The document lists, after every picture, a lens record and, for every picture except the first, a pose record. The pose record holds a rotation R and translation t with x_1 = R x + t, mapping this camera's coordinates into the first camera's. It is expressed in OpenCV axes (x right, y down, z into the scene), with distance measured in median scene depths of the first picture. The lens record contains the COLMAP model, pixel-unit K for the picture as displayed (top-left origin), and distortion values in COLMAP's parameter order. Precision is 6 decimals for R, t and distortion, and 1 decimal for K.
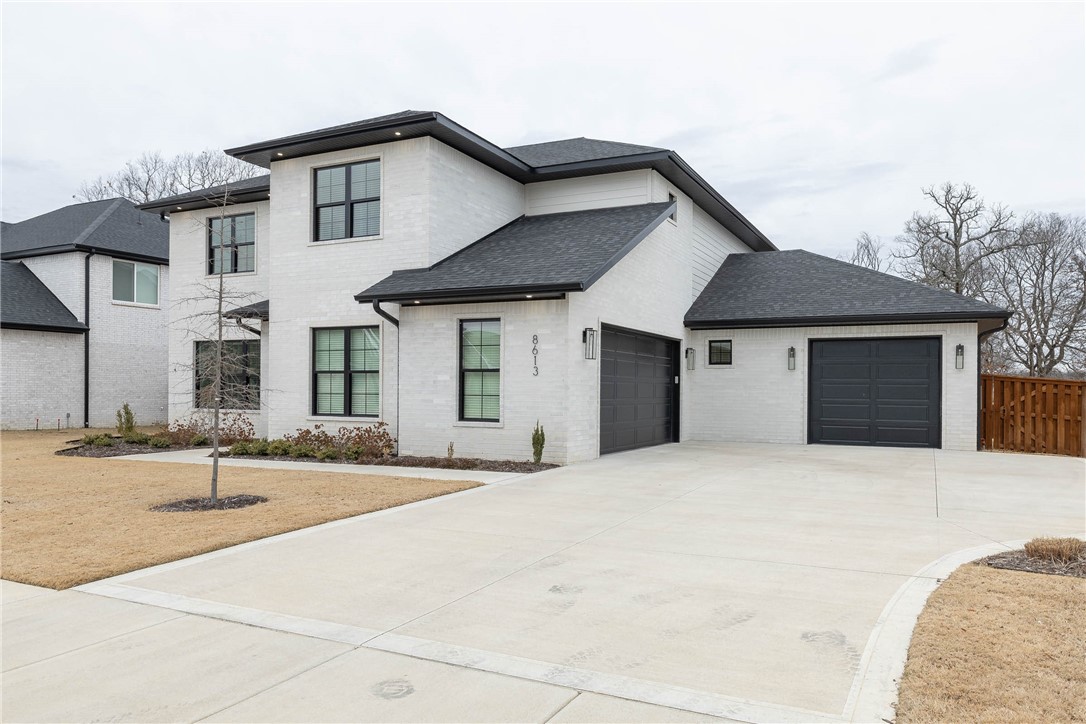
lens RADIAL K [[751.2, 0, 545.2], [0, 751.2, 389.9], [0, 0, 1]] dist [-0.001720, -0.000780]
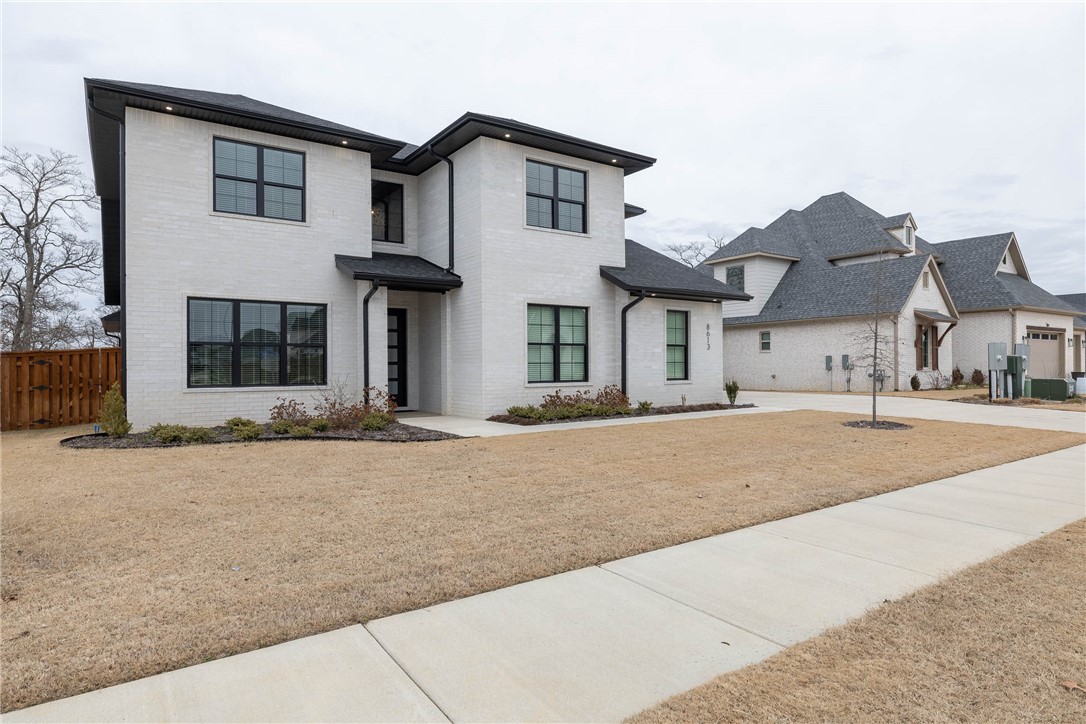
lens RADIAL K [[612.9, 0, 519.4], [0, 612.9, 363.0], [0, 0, 1]] dist [-0.000388, -0.001293]
pose [[0.506747, -0.007030, 0.862066, -1.125438], [0.009464, 0.999952, 0.002592, 0.002145], [-0.862043, 0.006845, 0.506789, 0.575952]]
